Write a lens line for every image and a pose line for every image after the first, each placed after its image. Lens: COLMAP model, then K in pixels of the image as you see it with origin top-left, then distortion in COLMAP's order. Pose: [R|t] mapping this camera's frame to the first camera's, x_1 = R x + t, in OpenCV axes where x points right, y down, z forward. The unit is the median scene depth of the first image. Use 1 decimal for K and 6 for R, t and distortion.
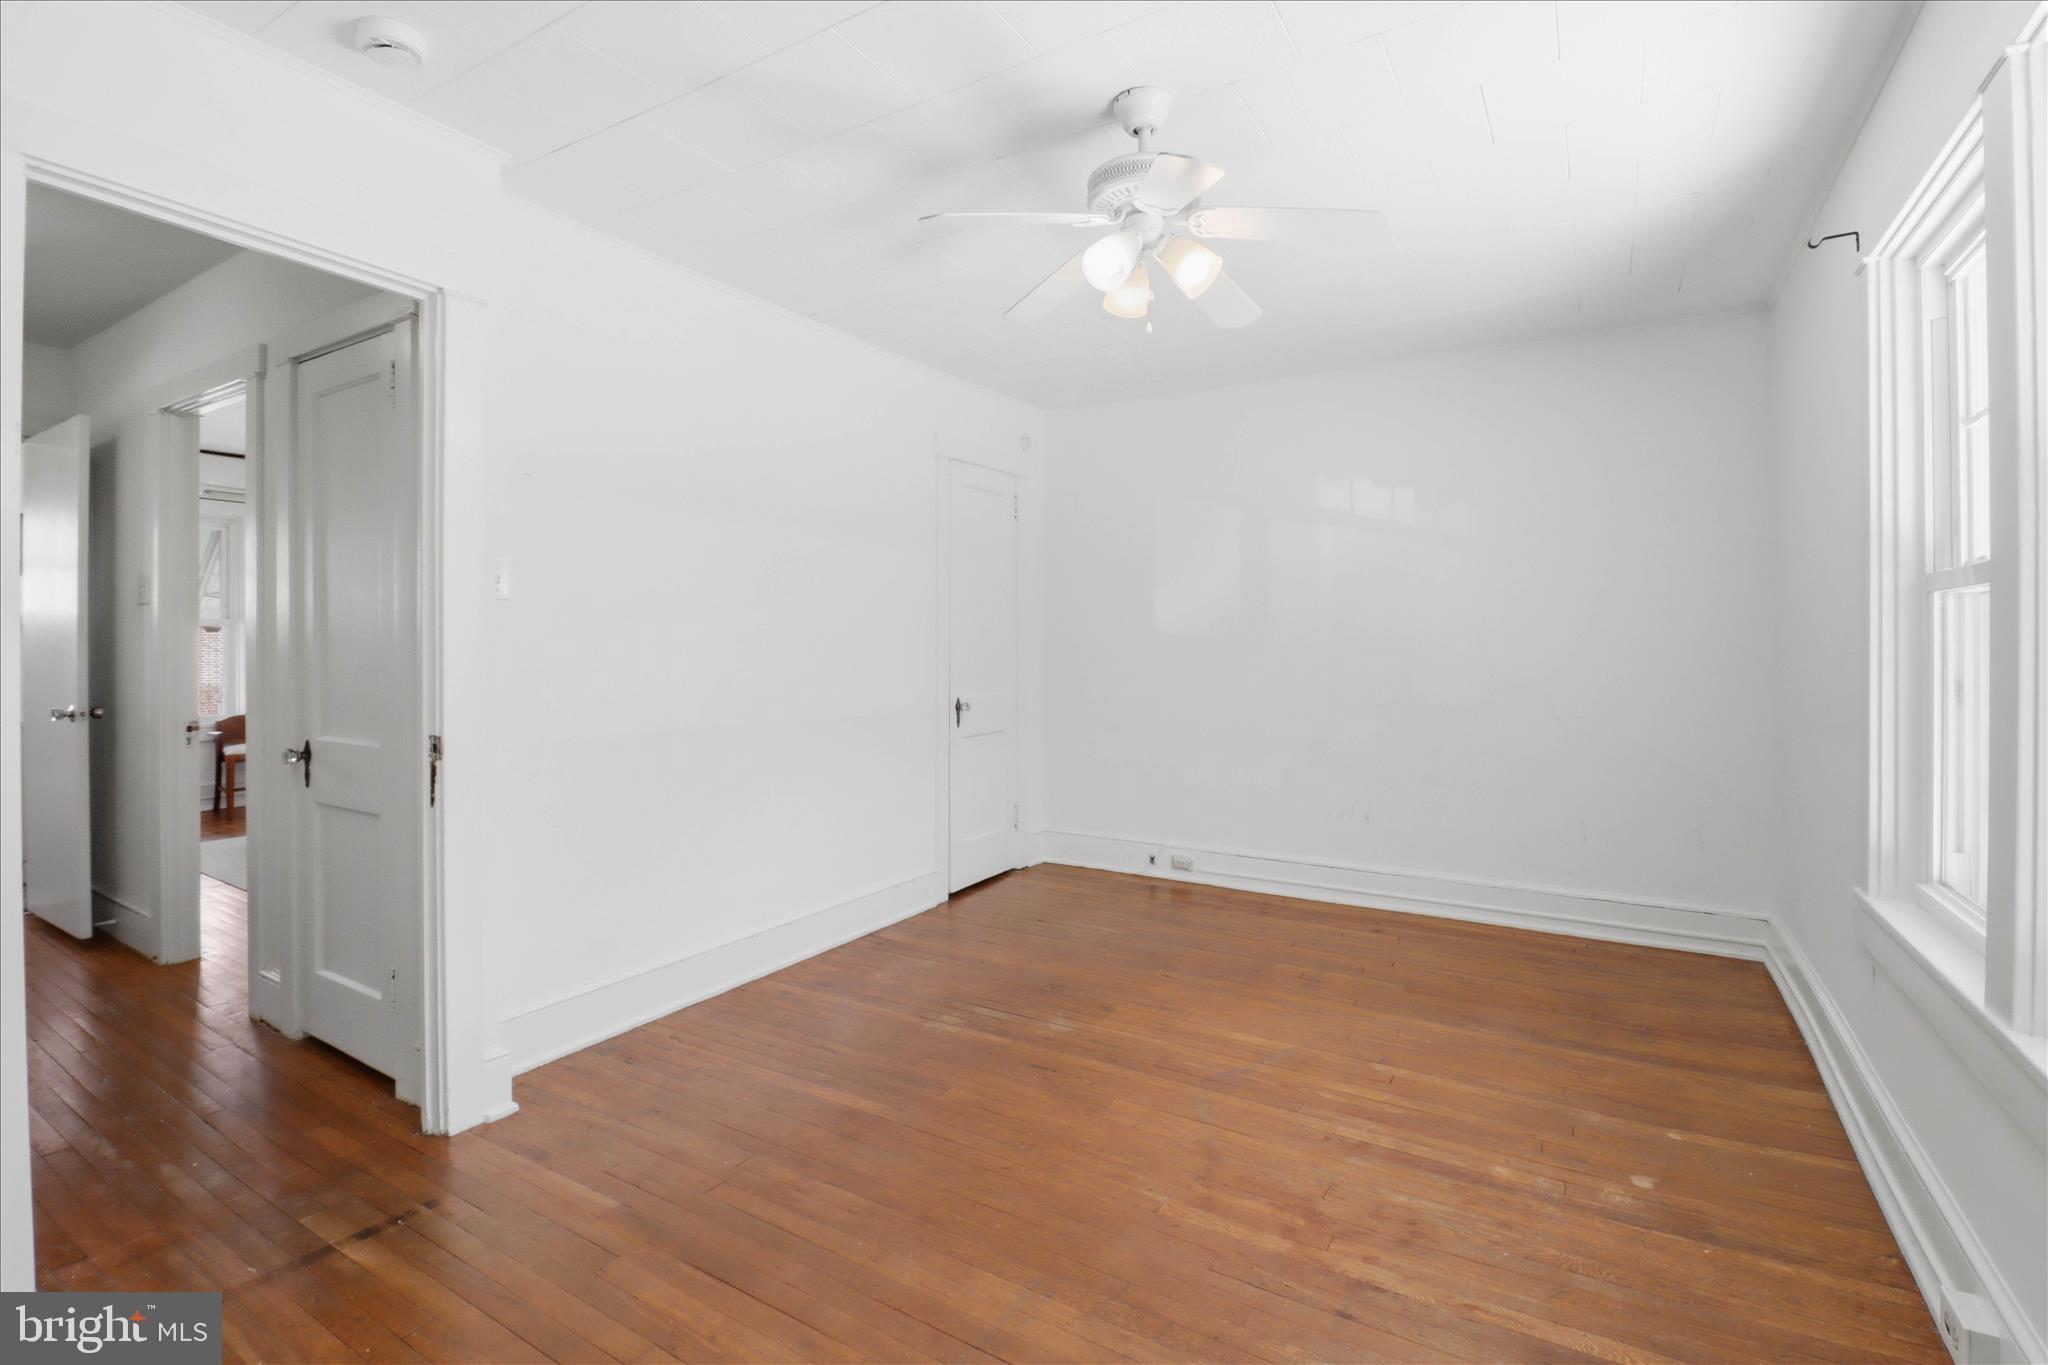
lens RADIAL K [[953.2, 0, 1020.5], [0, 953.2, 639.9], [0, 0, 1]] dist [0.010533, -0.017877]
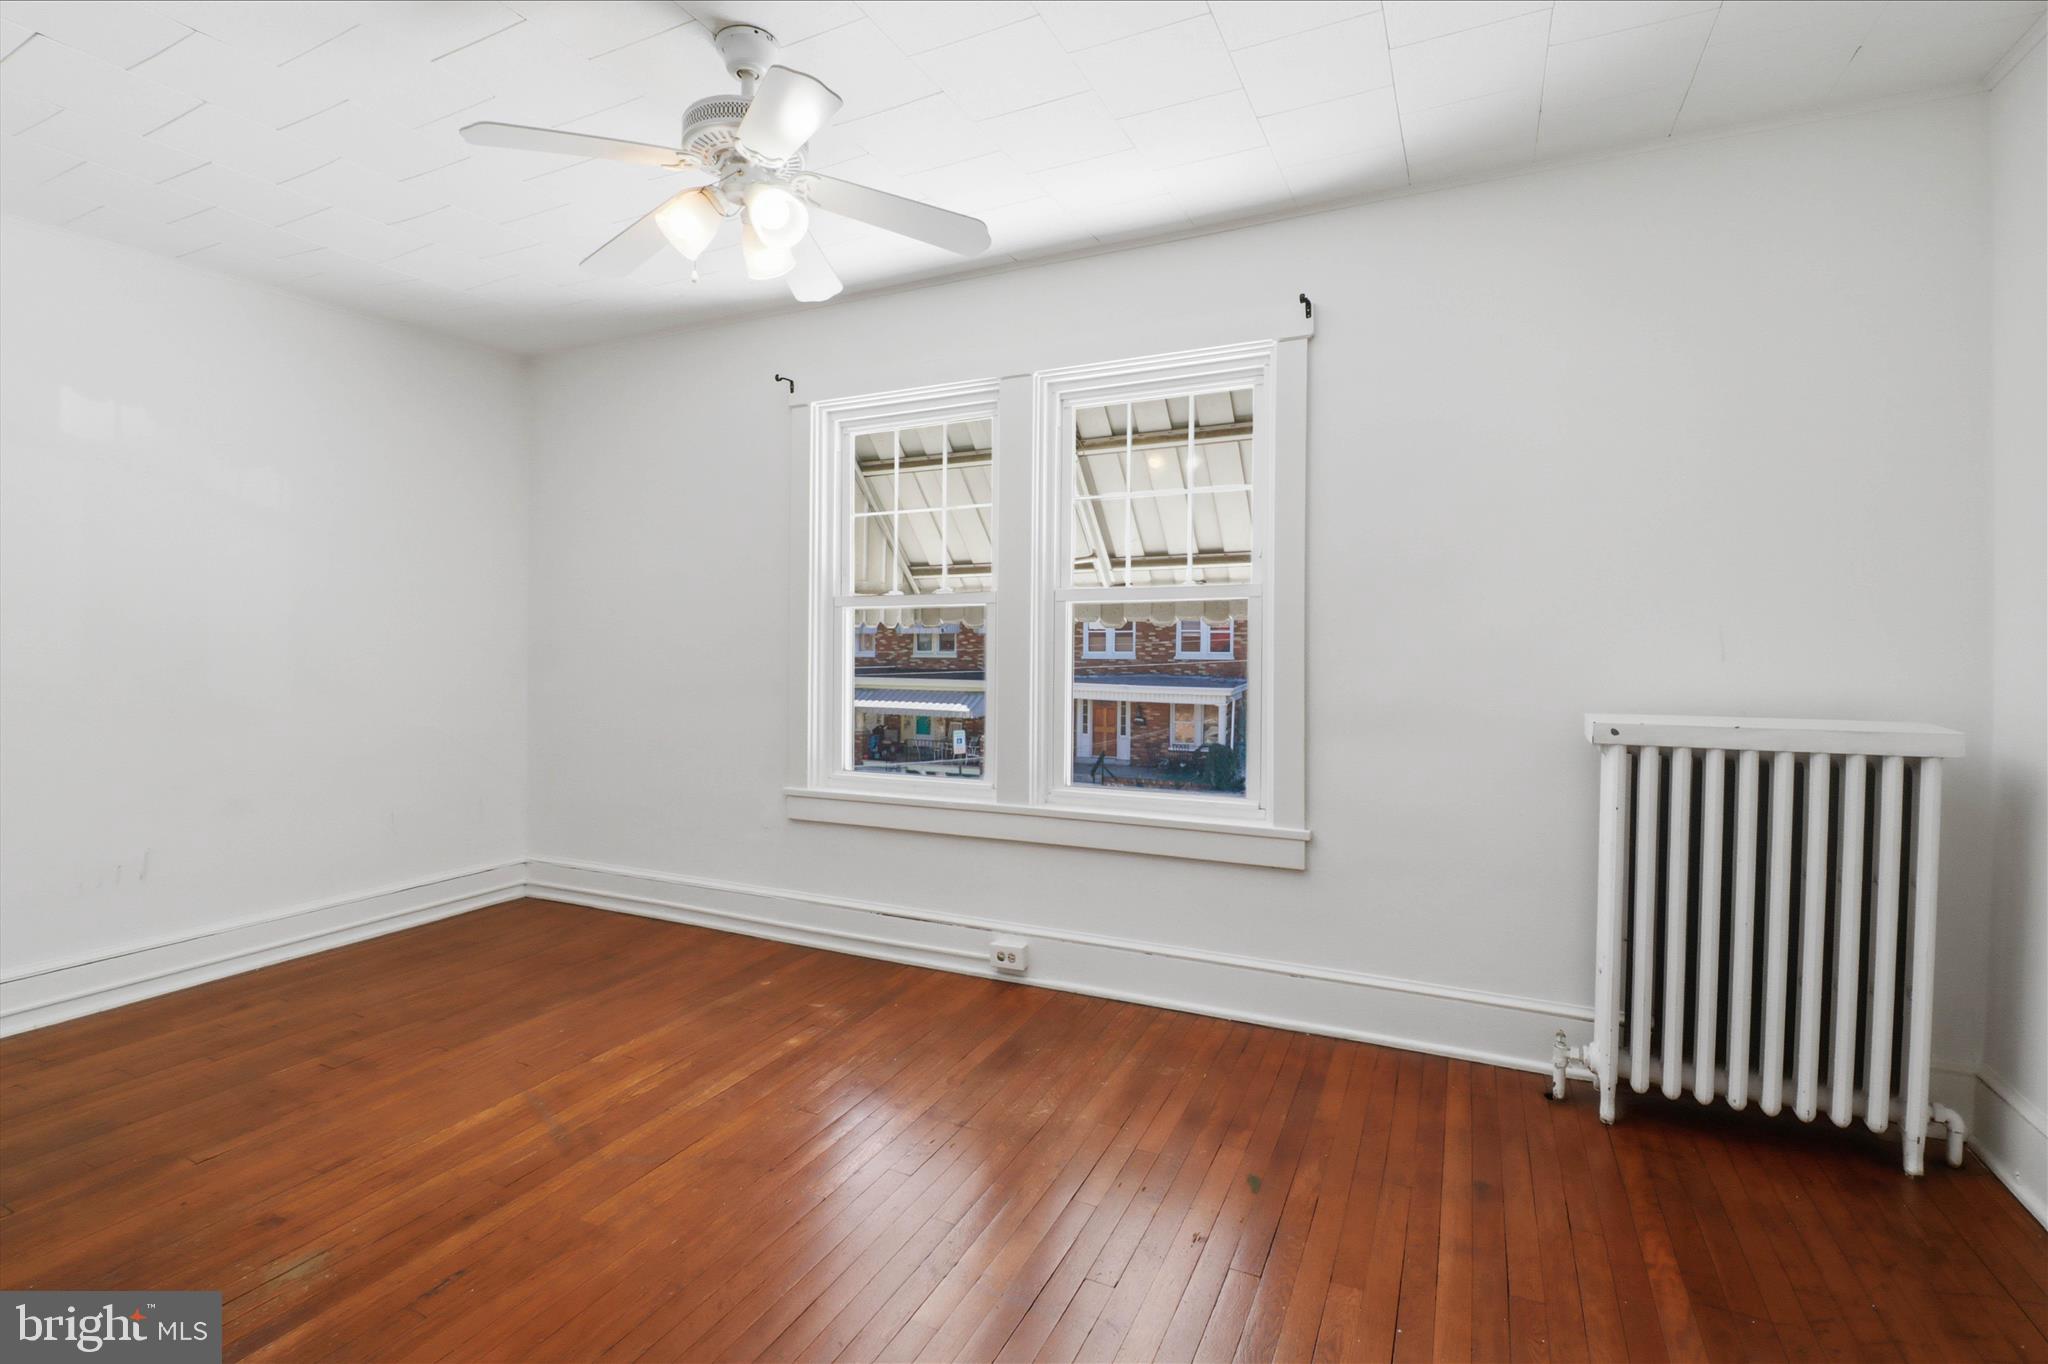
lens RADIAL K [[947.6, 0, 989.5], [0, 947.6, 647.3], [0, 0, 1]] dist [-0.003386, -0.016333]
pose [[-0.086817, -0.011271, 0.996161, -0.726086], [-0.002683, 0.999935, 0.011080, 0.004472], [-0.996221, -0.001711, -0.086841, 0.772877]]
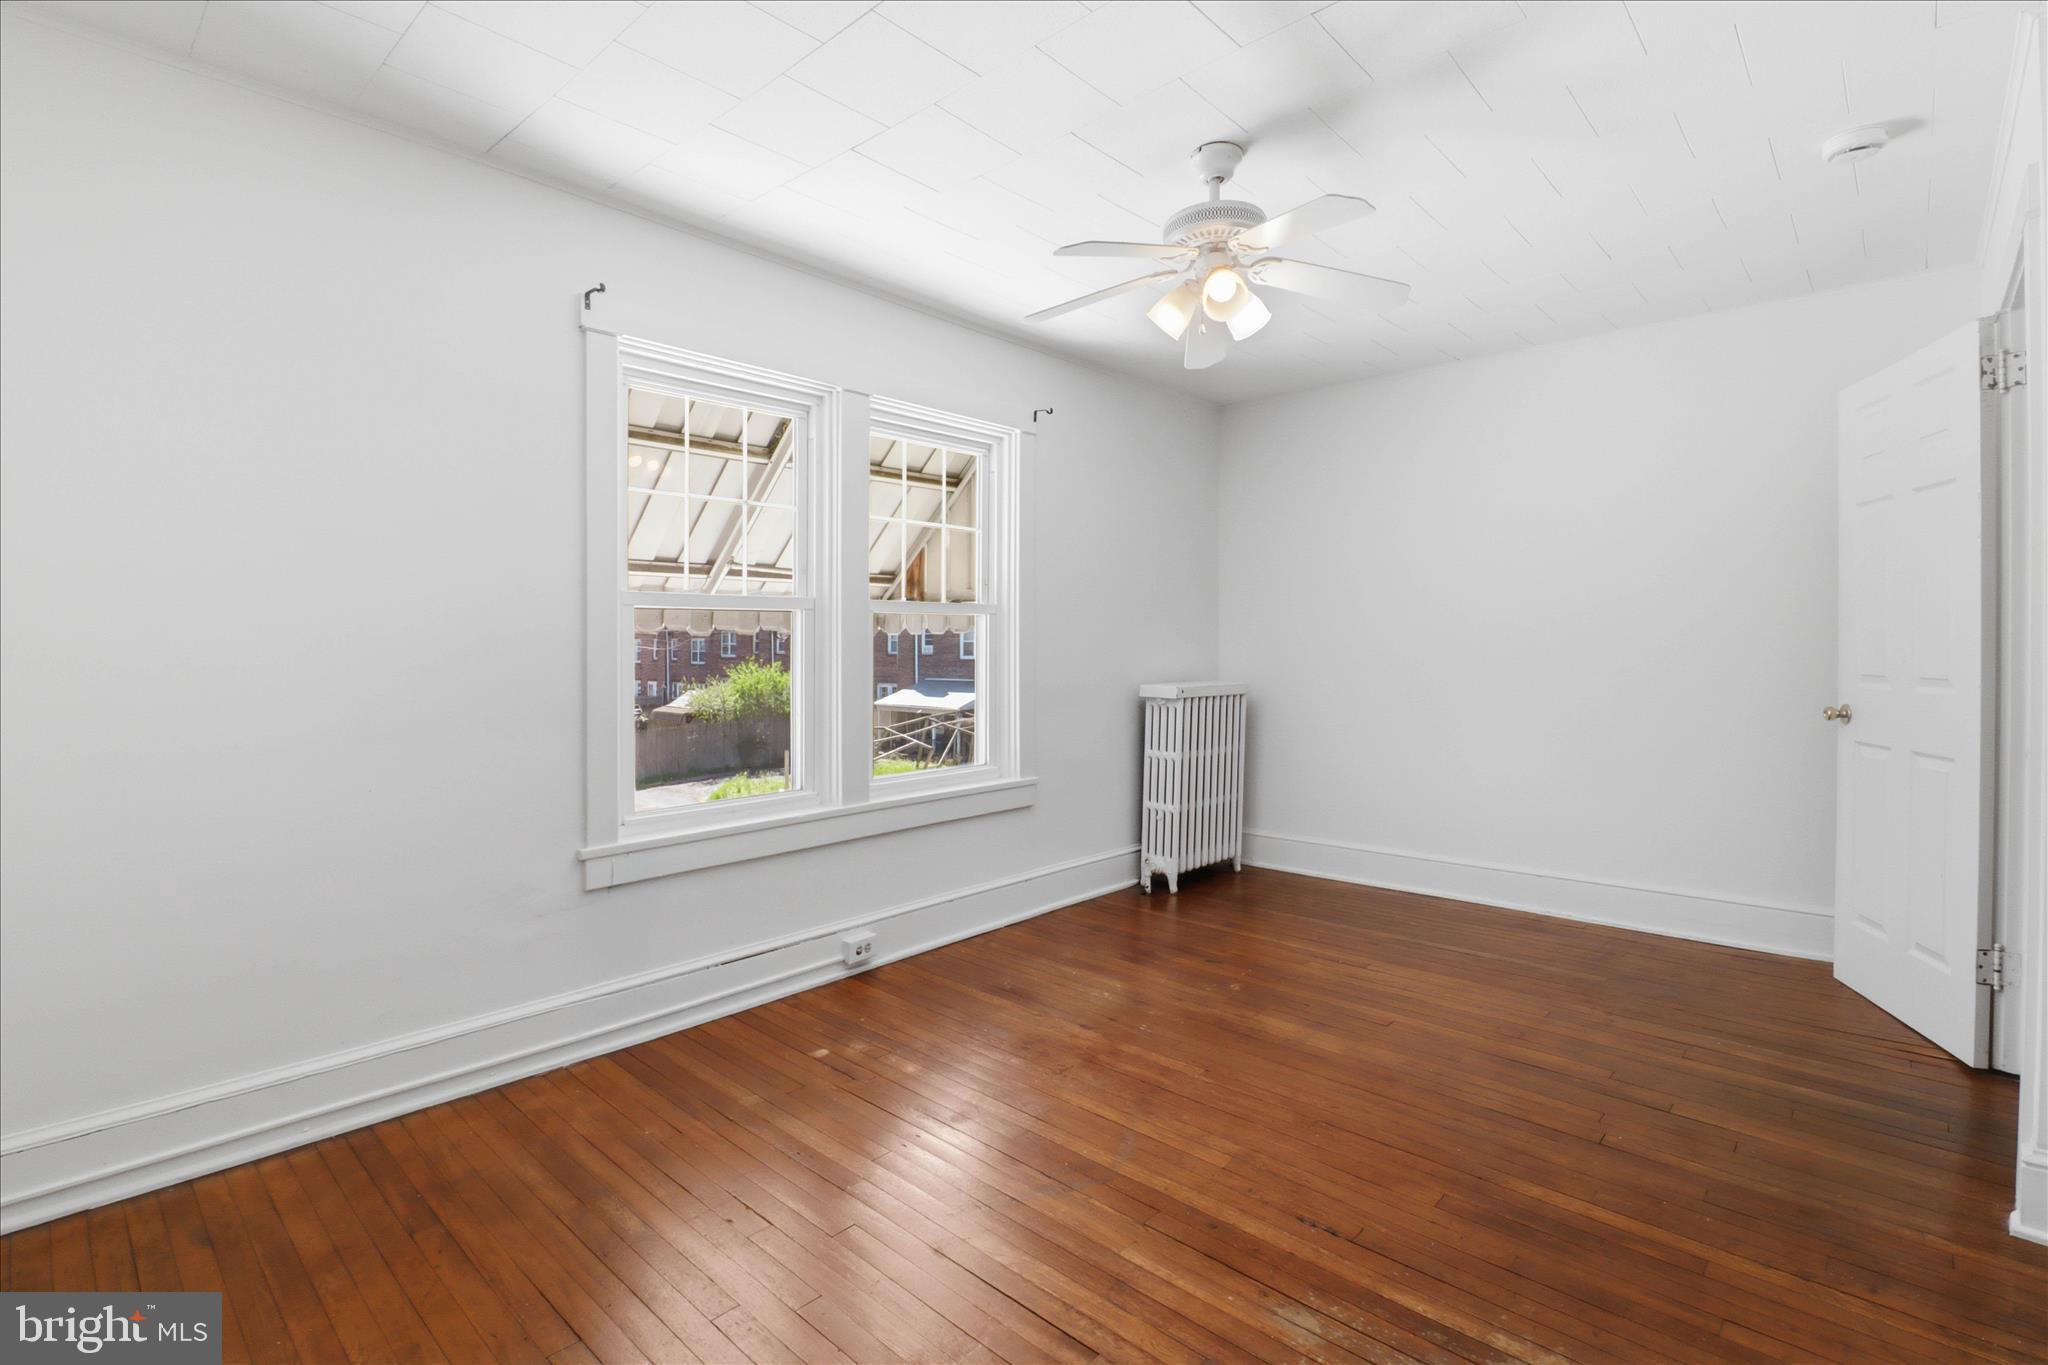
lens RADIAL K [[947.6, 0, 989.5], [0, 947.6, 647.8], [0, 0, 1]] dist [-0.003386, -0.016333]
pose [[-0.974055, 0.003685, 0.226279, 0.116083], [0.004217, 0.999989, 0.001867, 0.009082], [-0.226270, 0.002773, -0.974061, 1.979646]]
